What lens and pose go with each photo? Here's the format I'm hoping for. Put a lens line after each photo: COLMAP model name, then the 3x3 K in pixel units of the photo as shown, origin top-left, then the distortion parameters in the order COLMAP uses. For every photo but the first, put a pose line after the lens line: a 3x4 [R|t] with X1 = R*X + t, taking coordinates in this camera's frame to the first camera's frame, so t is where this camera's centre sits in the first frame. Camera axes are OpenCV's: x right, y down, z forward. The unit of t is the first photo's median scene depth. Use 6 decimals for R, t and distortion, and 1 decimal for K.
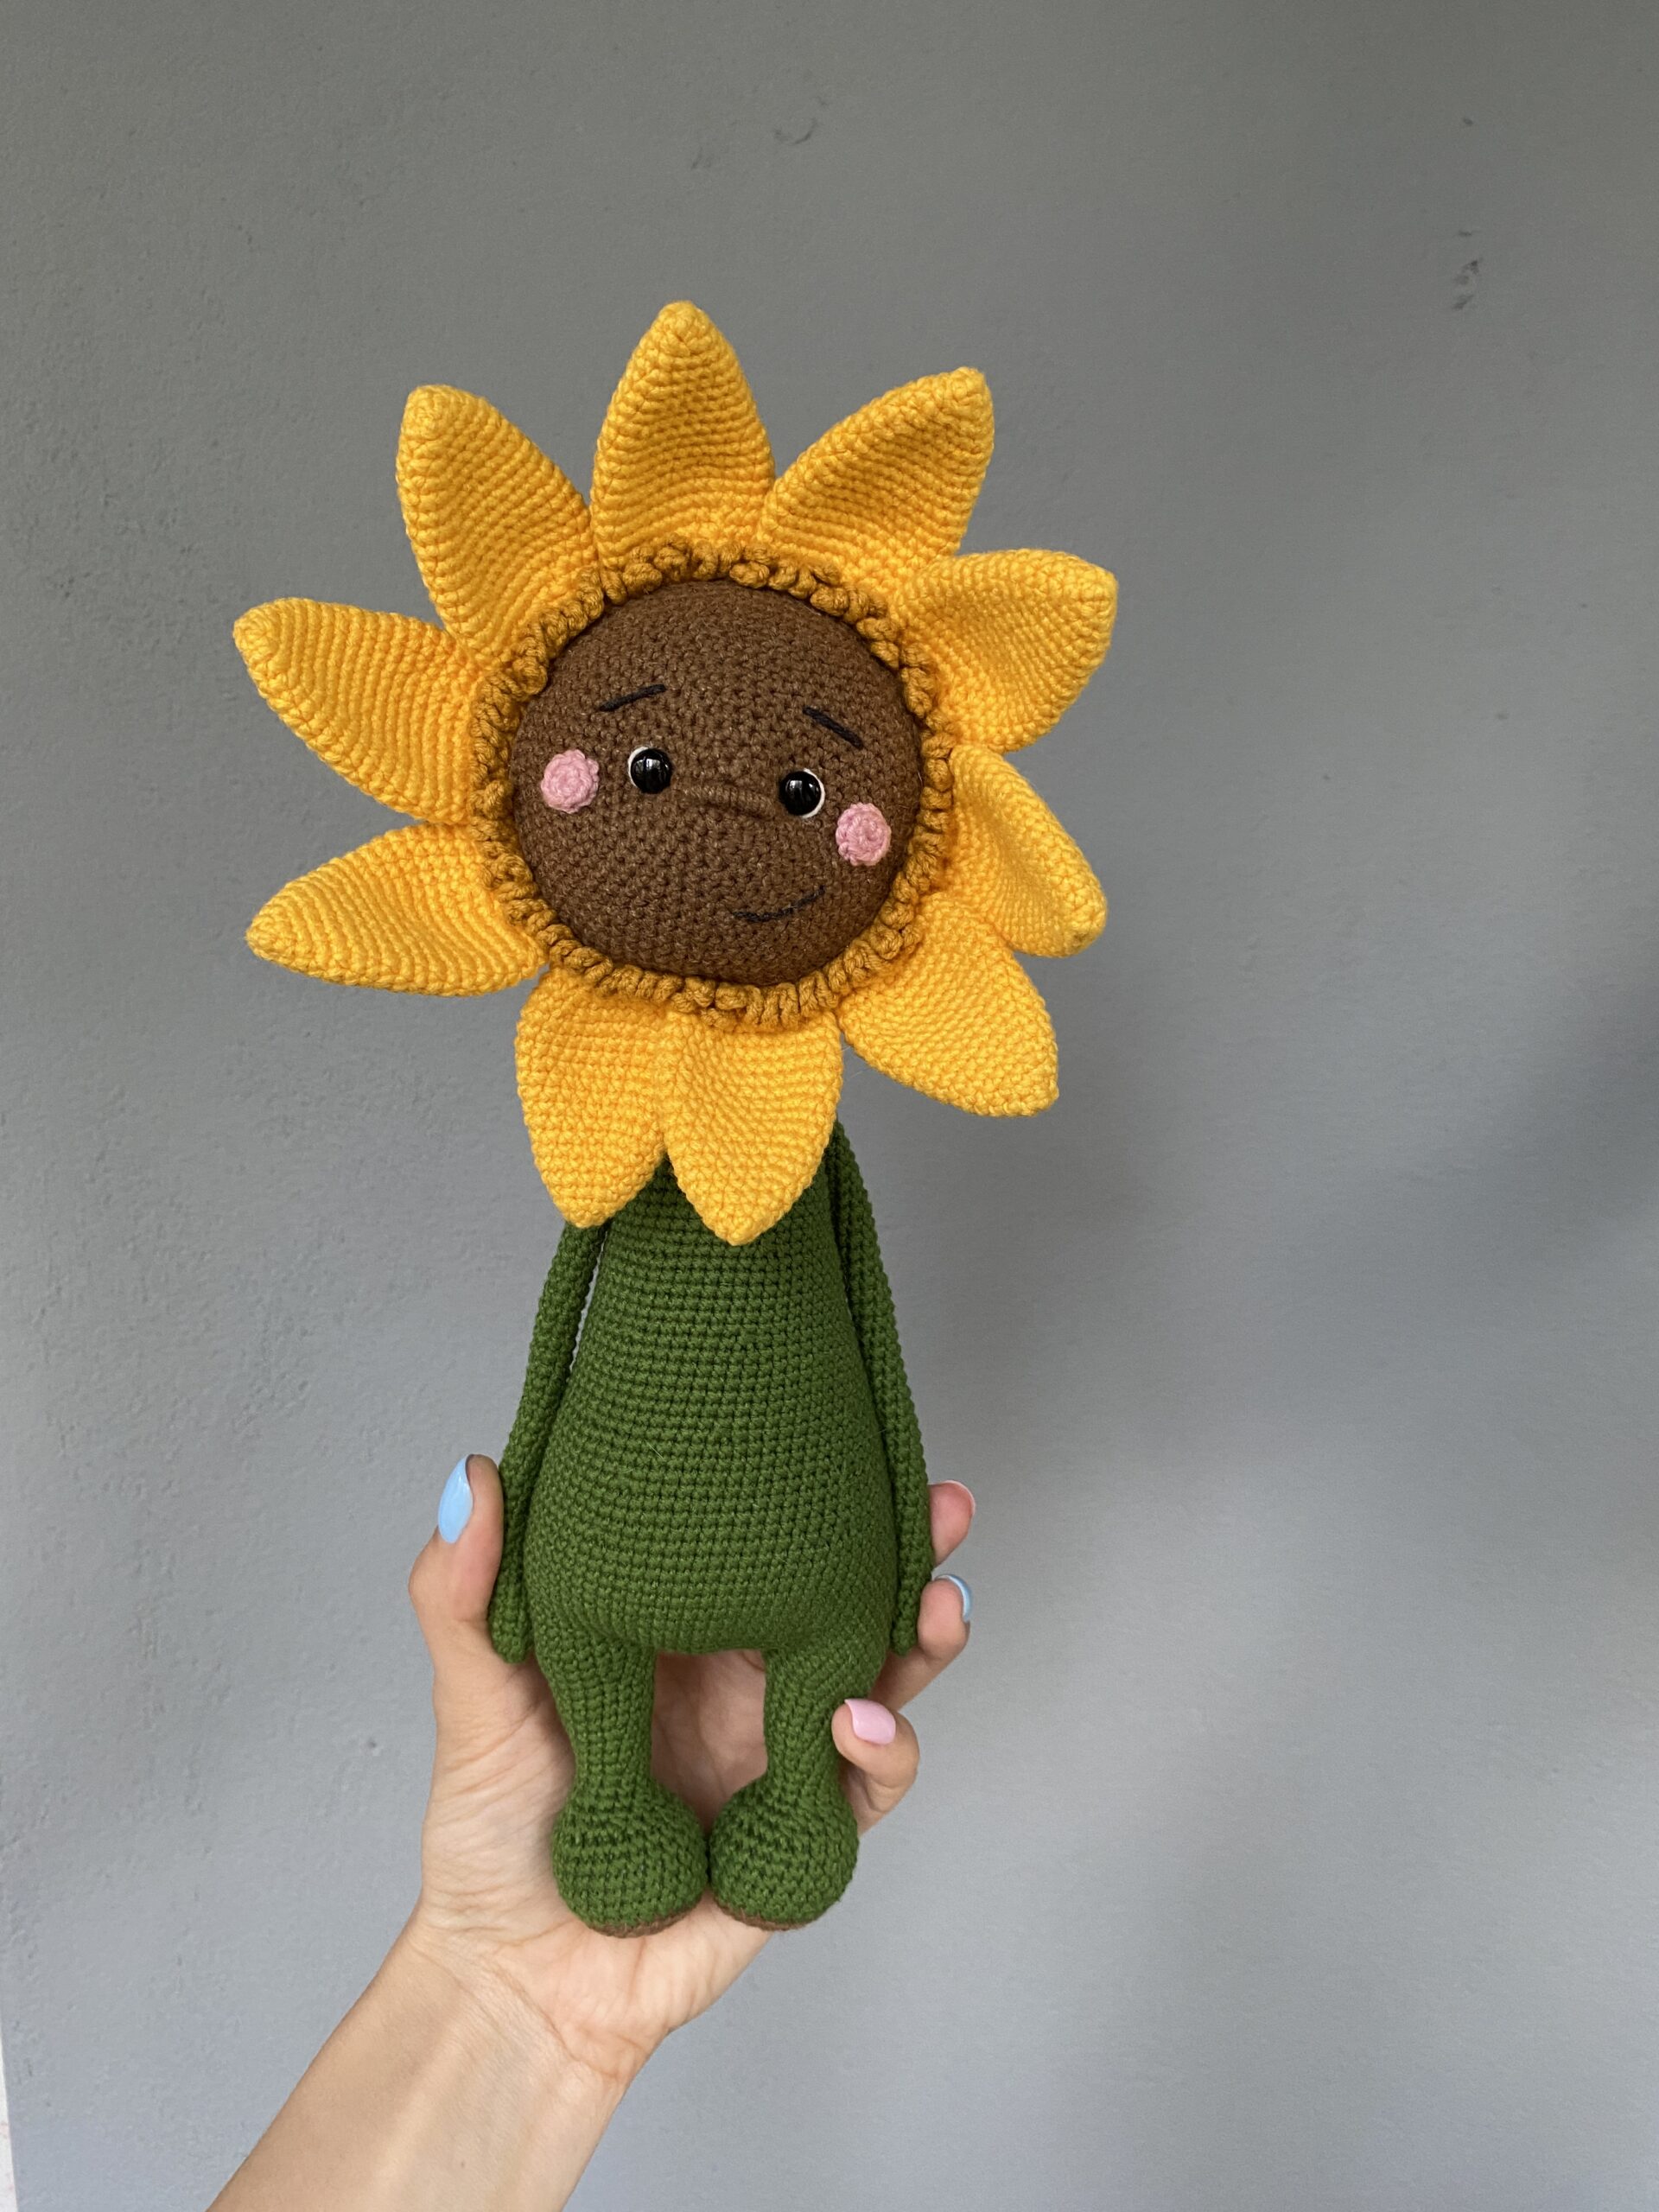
lens RADIAL K [[2238.2, 0, 838.2], [0, 2238.2, 1228.0], [0, 0, 1]] dist [0.002028, 0.006946]
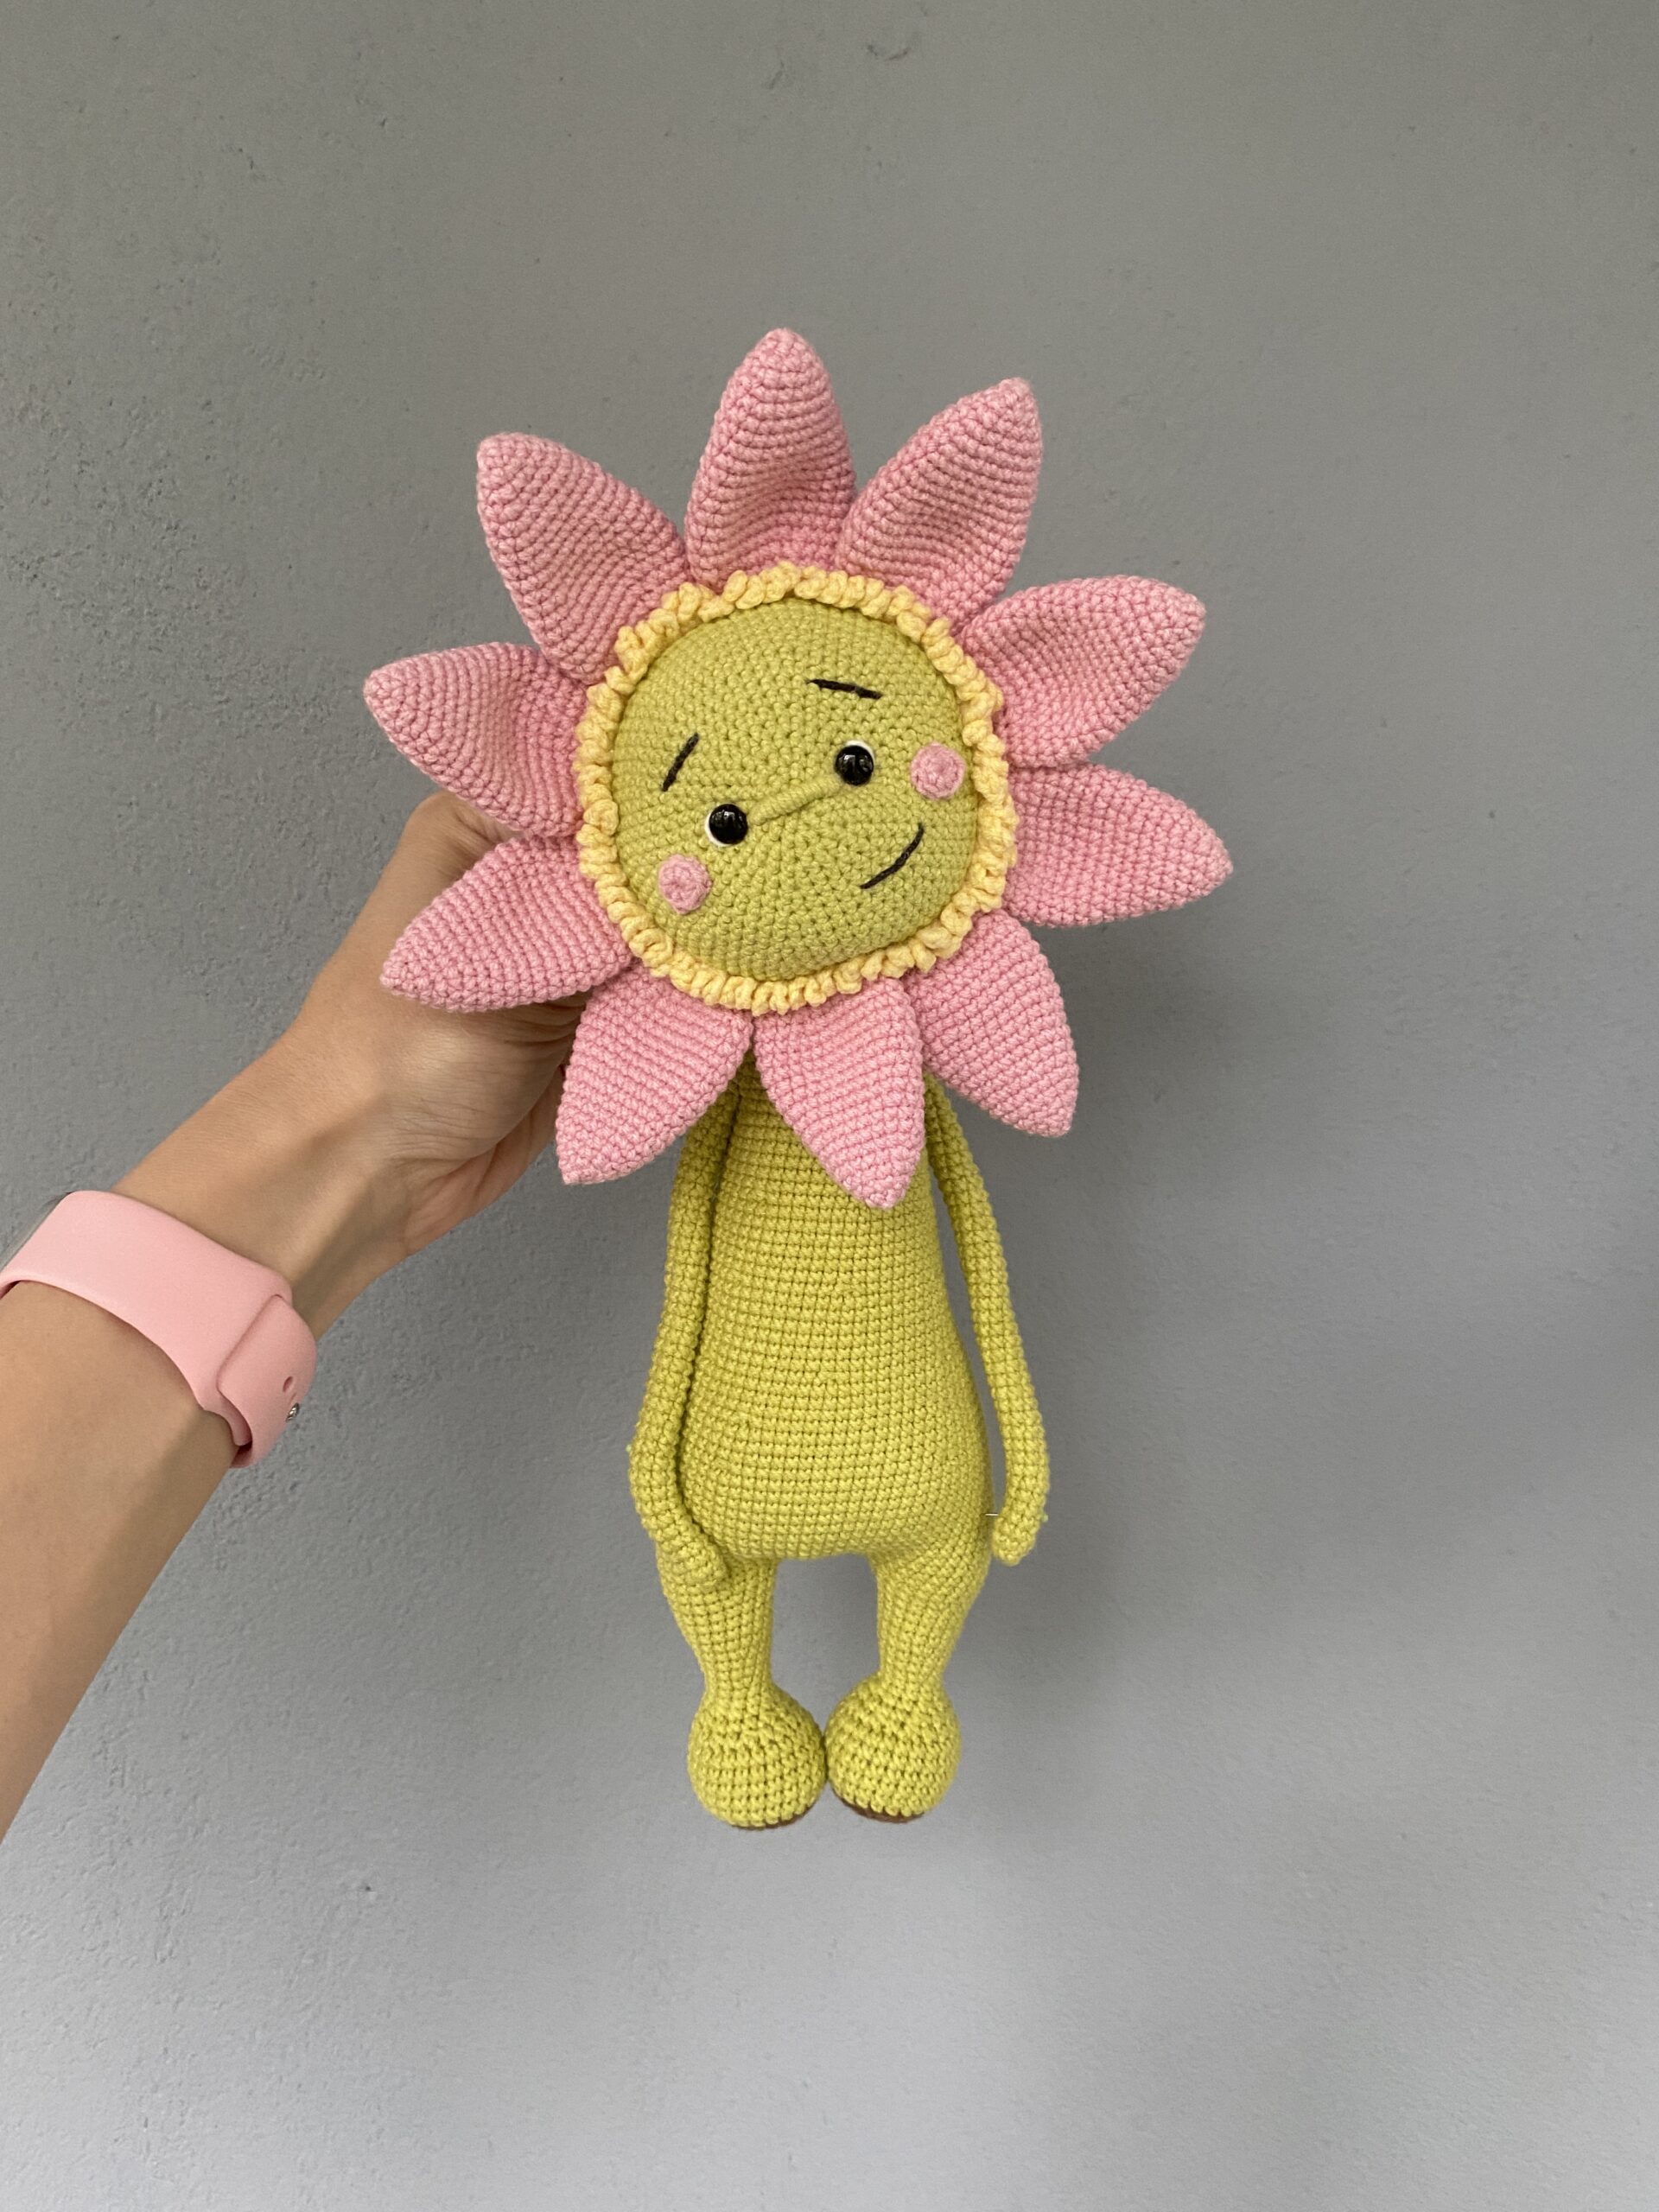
lens RADIAL K [[1647.6, 0, 829.5], [0, 1647.6, 1106.0], [0, 0, 1]] dist [-0.001335, 0.003922]
pose [[0.999083, 0.024752, -0.034937, -0.011217], [-0.025173, 0.999615, -0.011674, -0.076204], [0.034634, 0.012543, 0.999321, 0.363170]]
